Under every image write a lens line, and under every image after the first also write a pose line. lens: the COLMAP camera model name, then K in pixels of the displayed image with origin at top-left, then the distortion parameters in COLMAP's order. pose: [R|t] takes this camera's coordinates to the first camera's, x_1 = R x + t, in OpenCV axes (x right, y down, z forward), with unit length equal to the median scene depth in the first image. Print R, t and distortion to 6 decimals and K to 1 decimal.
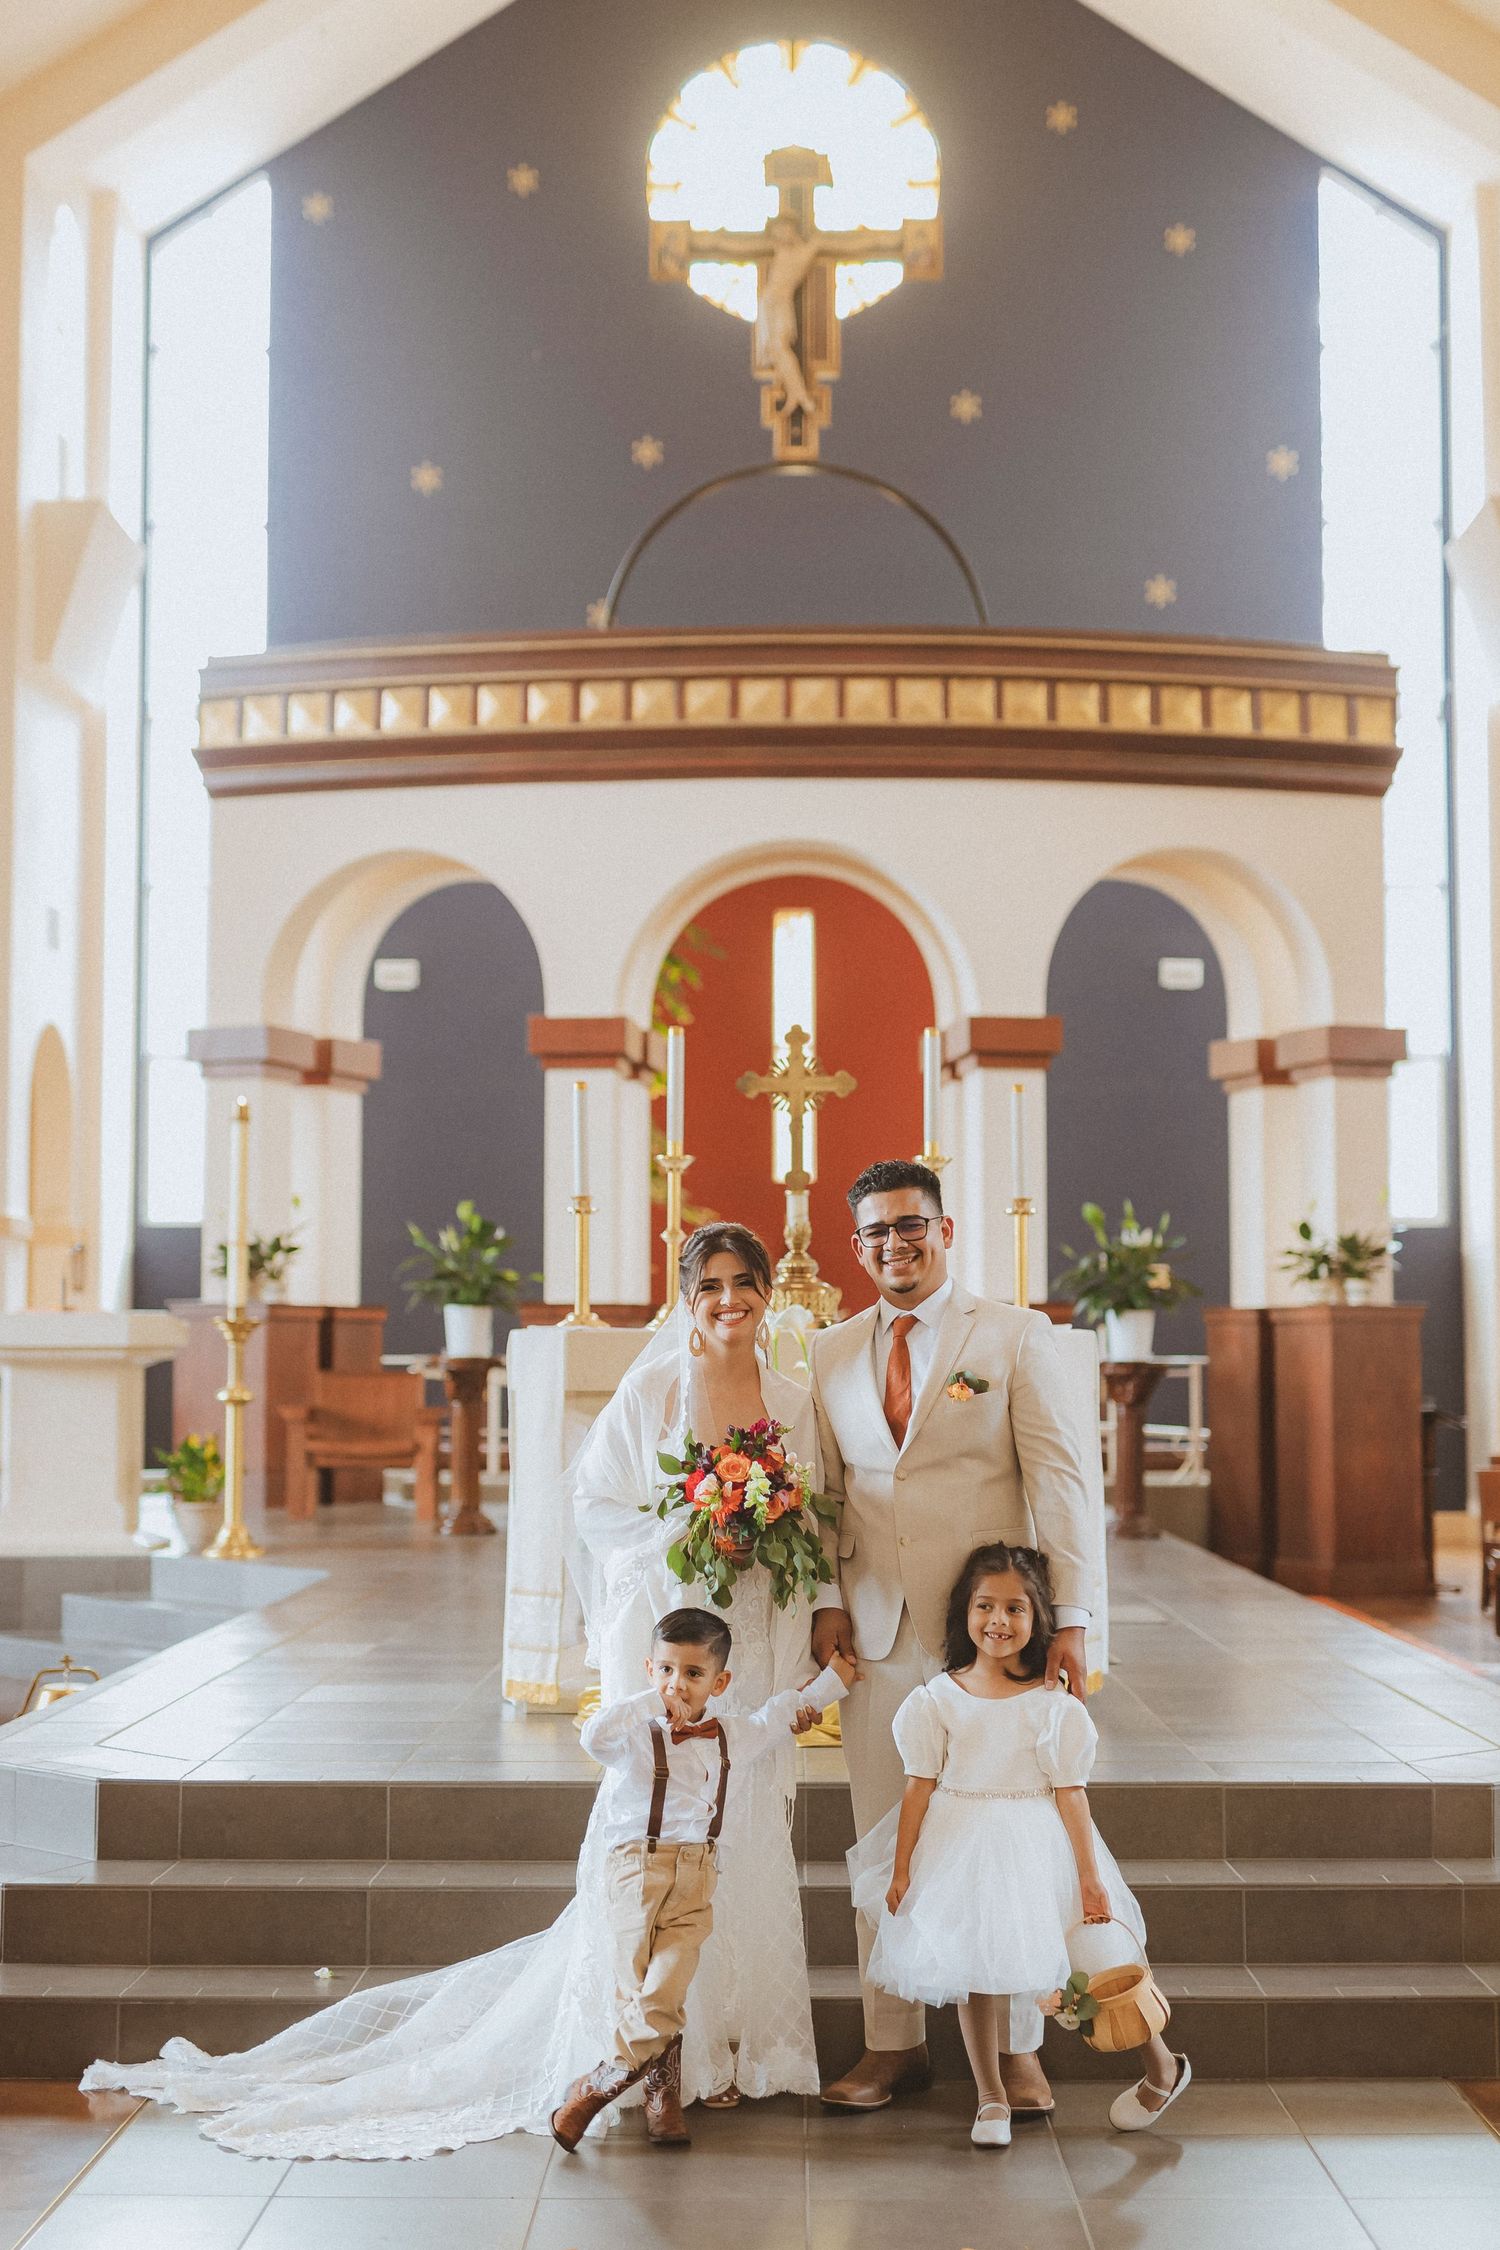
lens RADIAL K [[3152.9, 0, 751.5], [0, 3152.9, 1145.9], [0, 0, 1]] dist [0.002560, -0.017039]
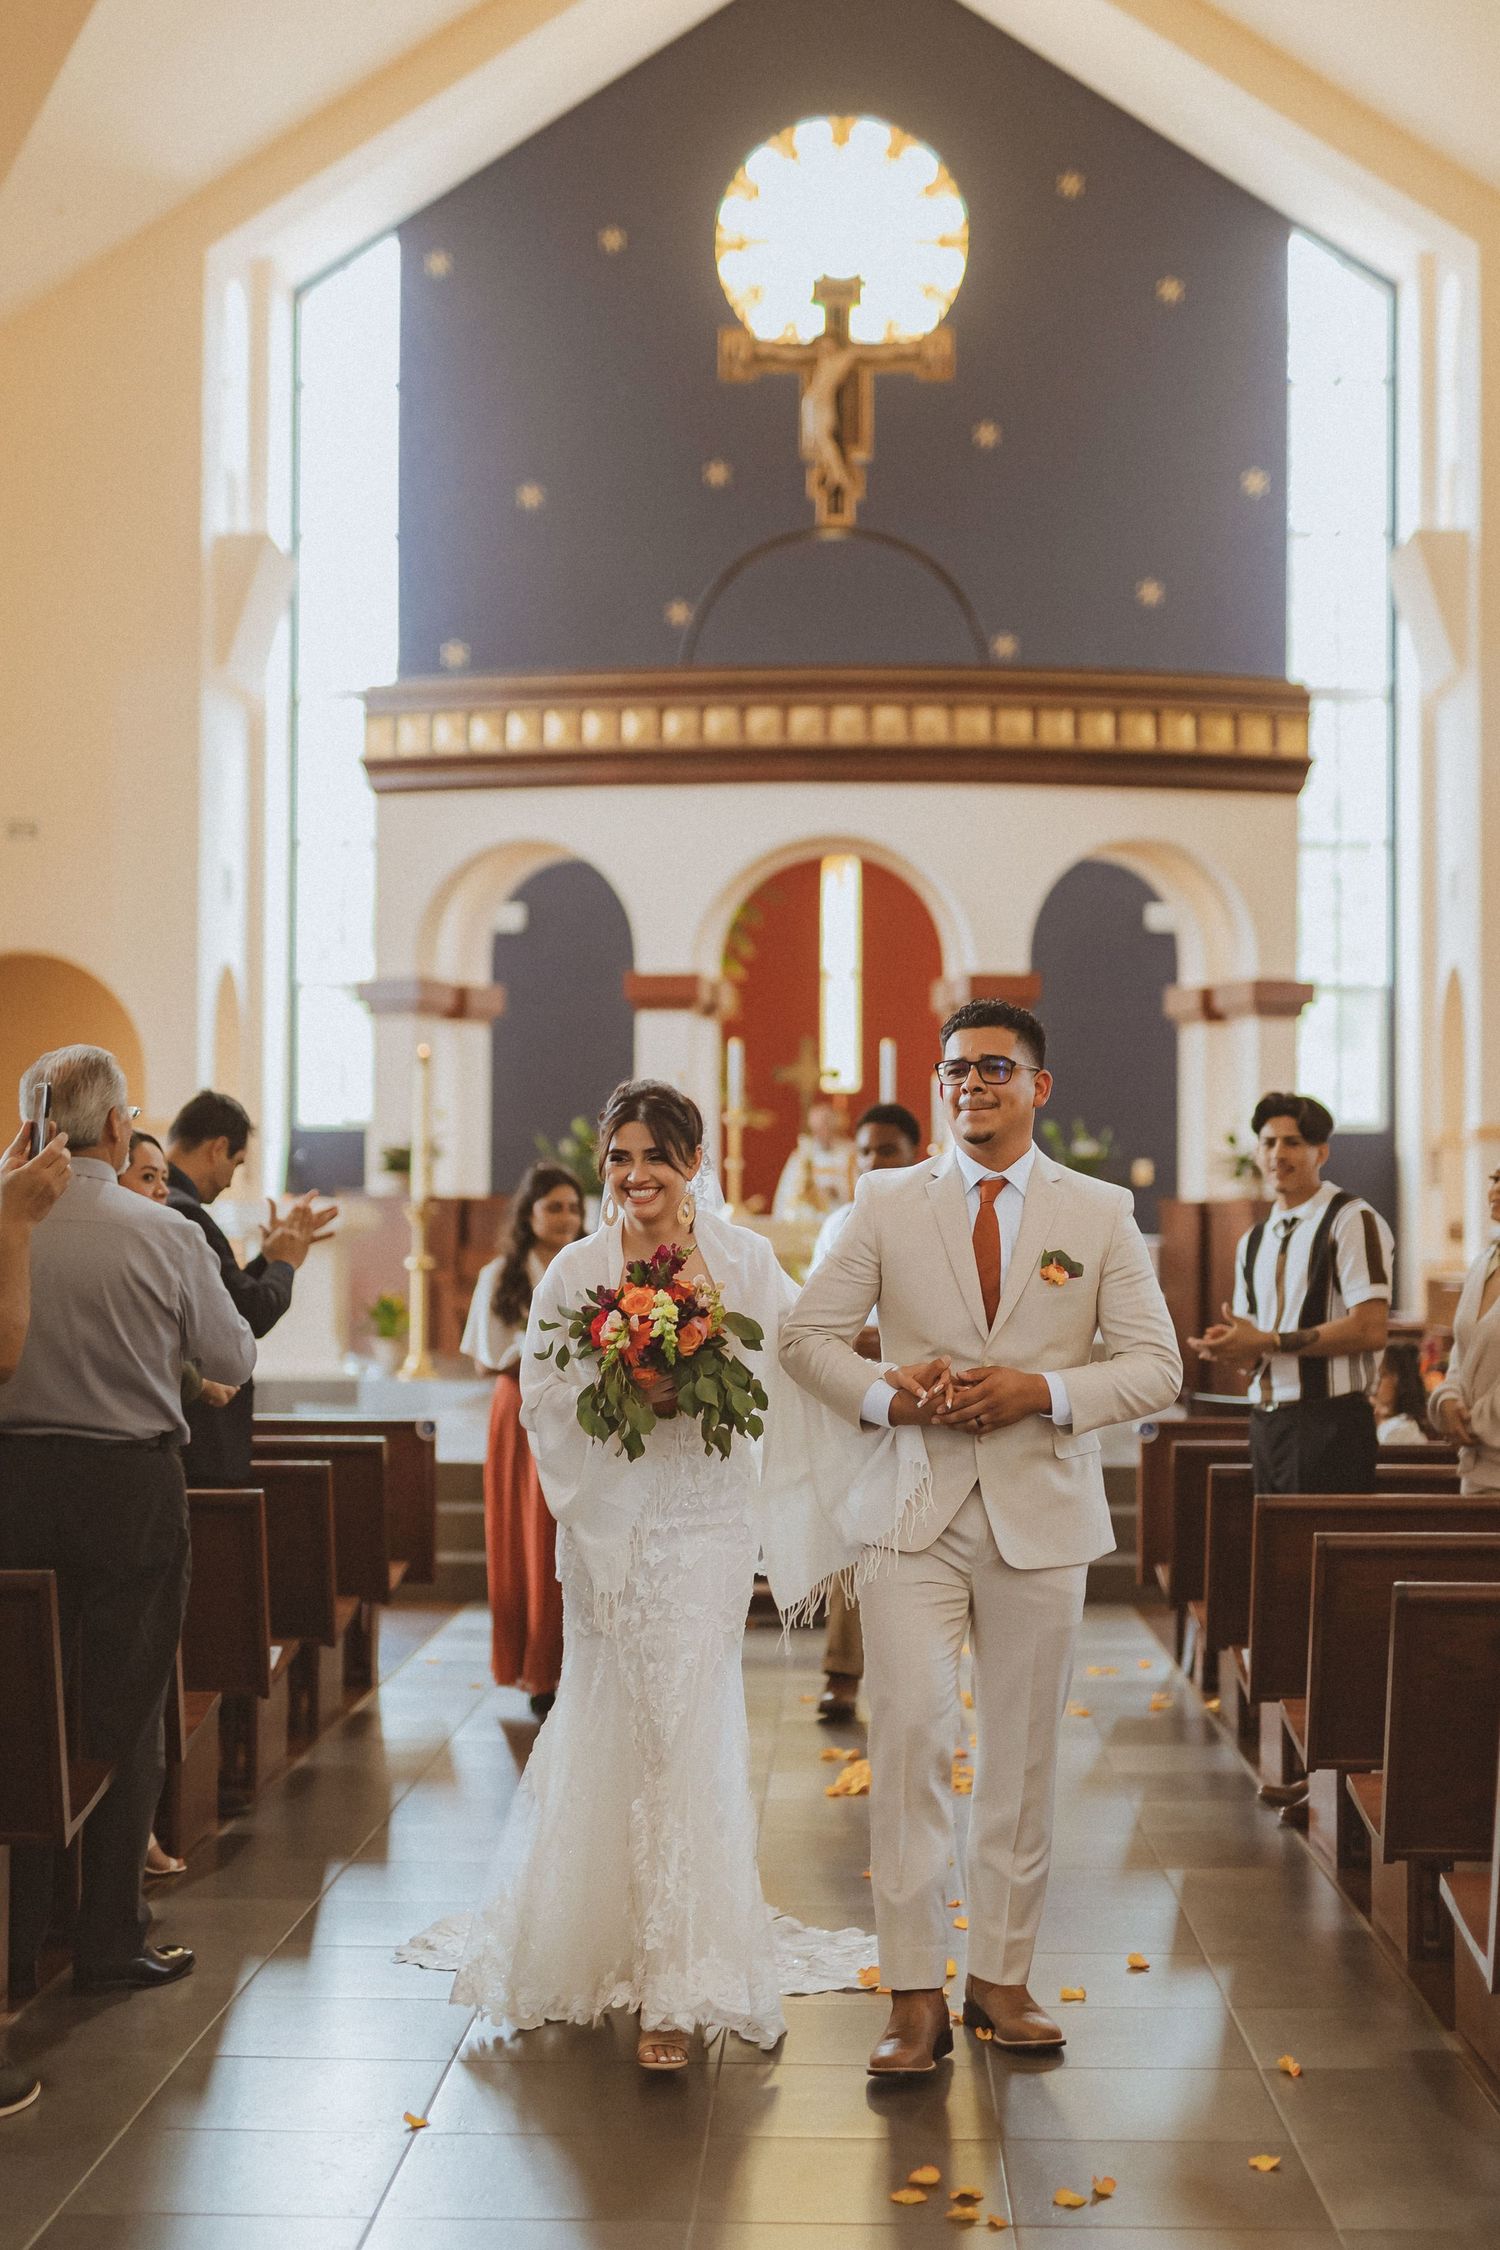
lens RADIAL K [[3356.1, 0, 750.2], [0, 3356.1, 1185.1], [0, 0, 1]] dist [-0.022308, 0.042255]
pose [[0.999756, 0.003364, -0.021847, 0.010455], [-0.002256, 0.998718, 0.050565, -0.022915], [0.021989, -0.050503, 0.998482, -0.357096]]
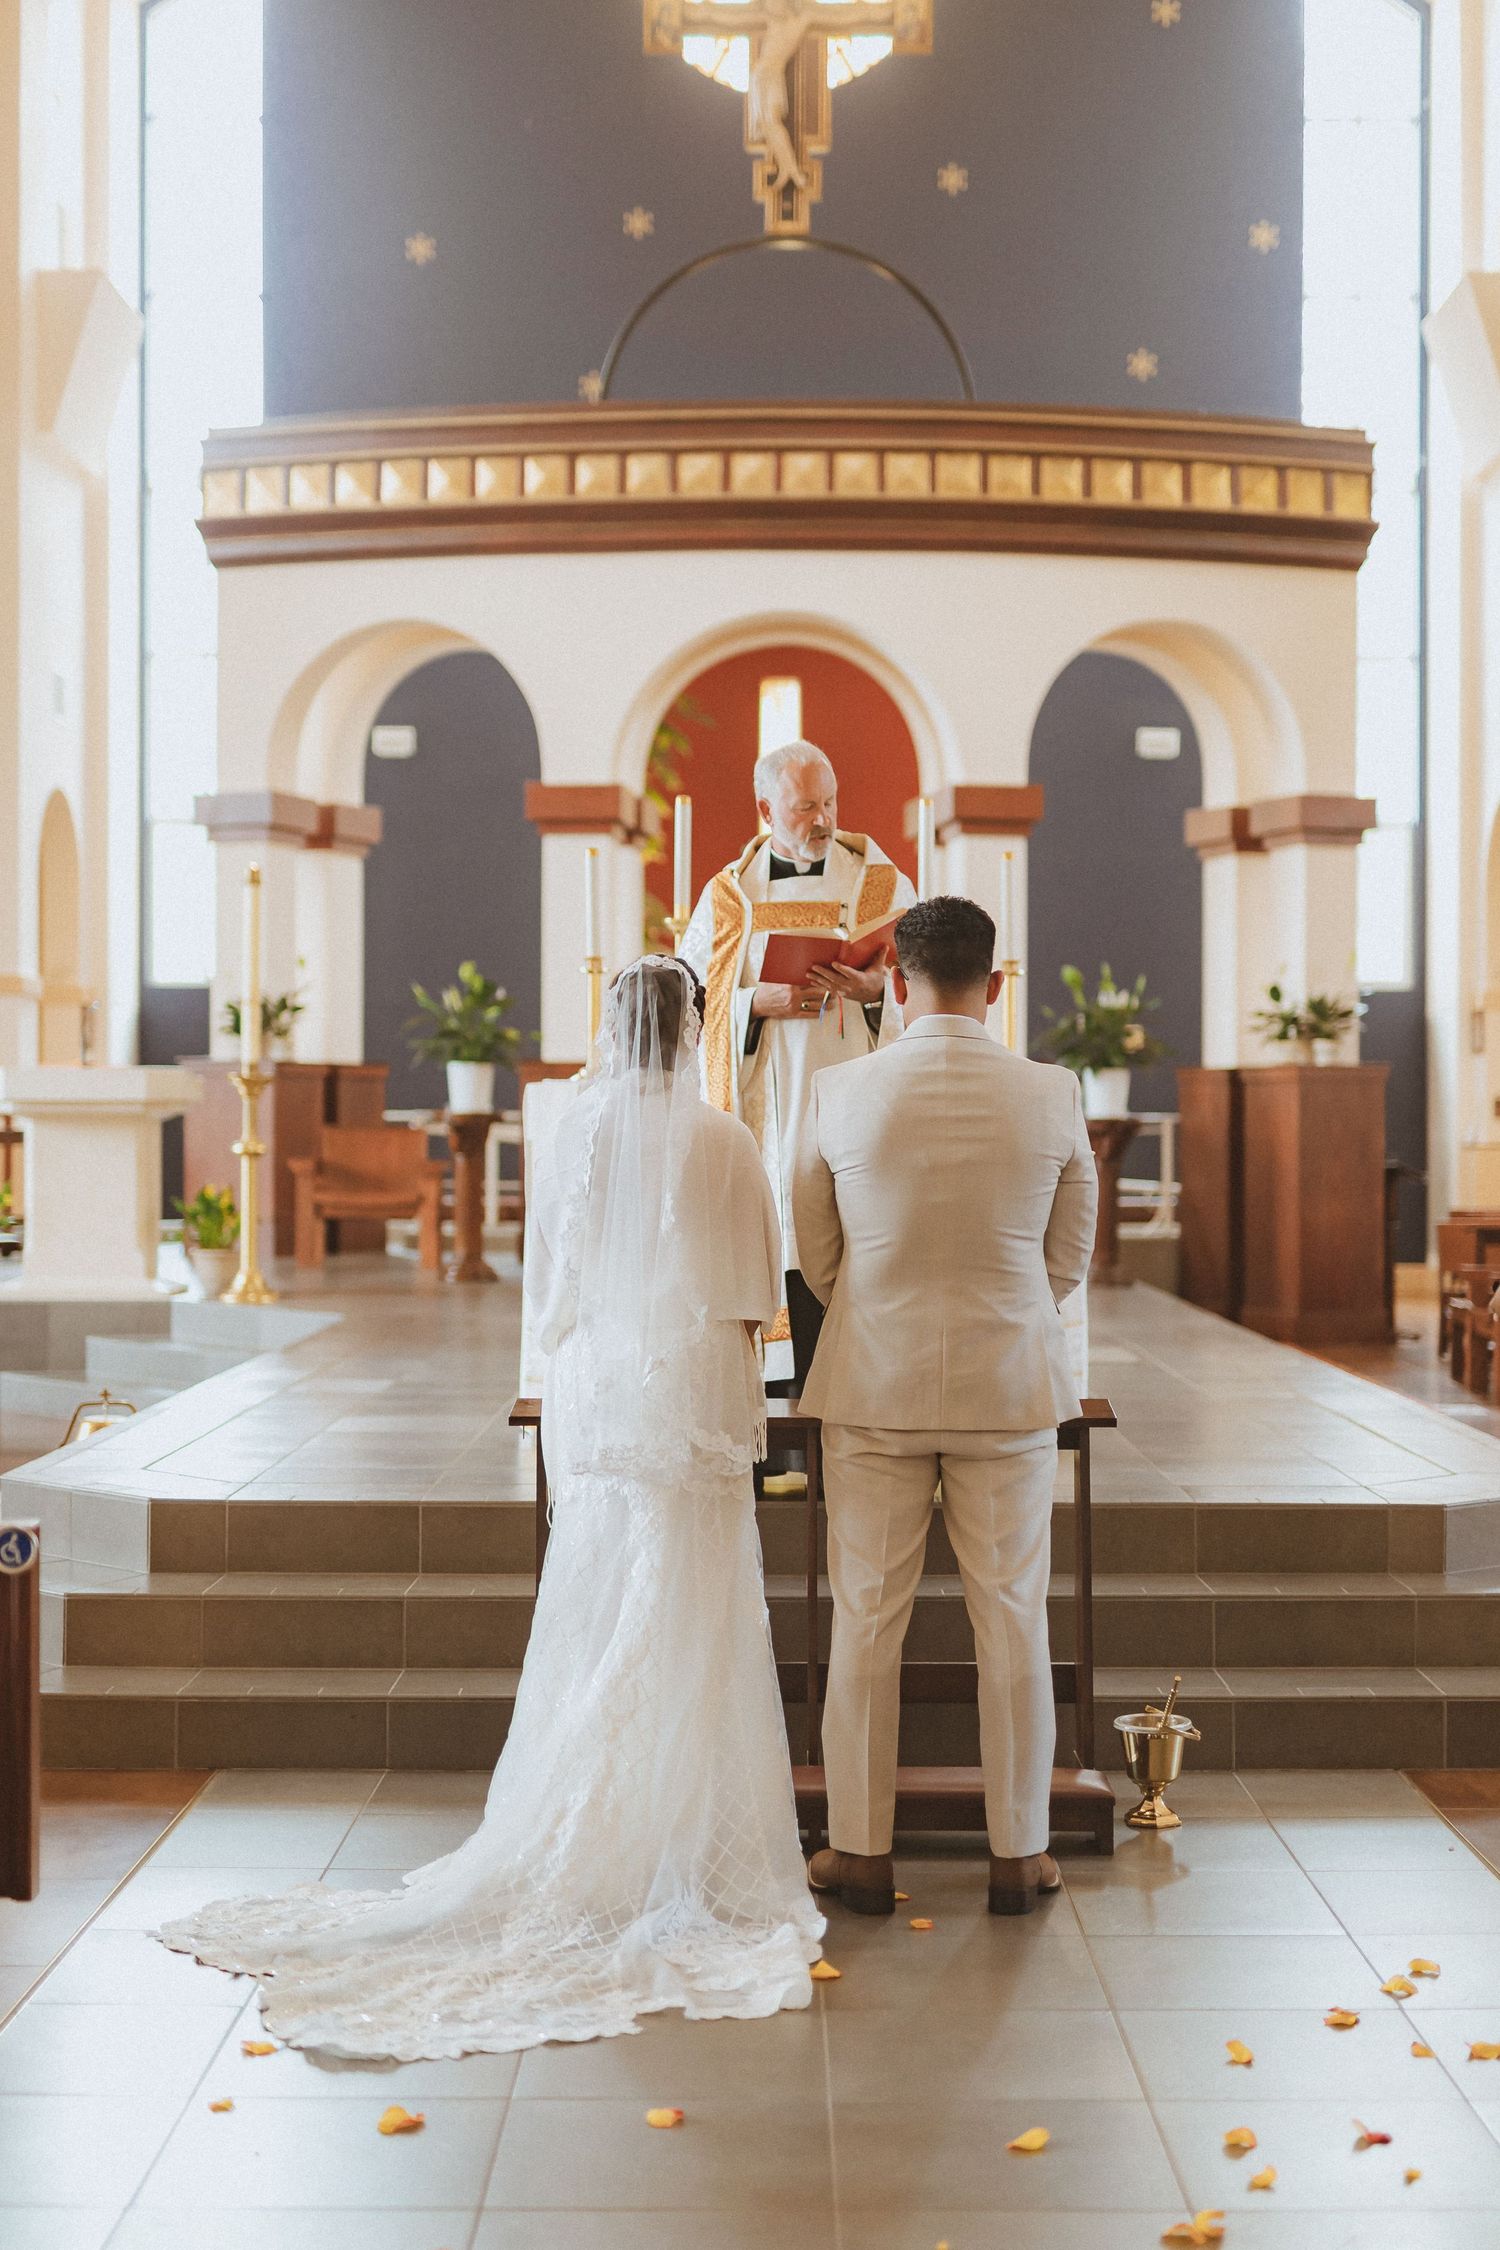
lens RADIAL K [[3090.6, 0, 750.0], [0, 3090.6, 1125.0], [0, 0, 1]] dist [0.005936, -0.002192]
pose [[0.999976, 0.002452, 0.006409, -0.003617], [-0.002892, 0.997579, 0.069477, -0.000009], [-0.006223, -0.069493, 0.997563, -0.016180]]
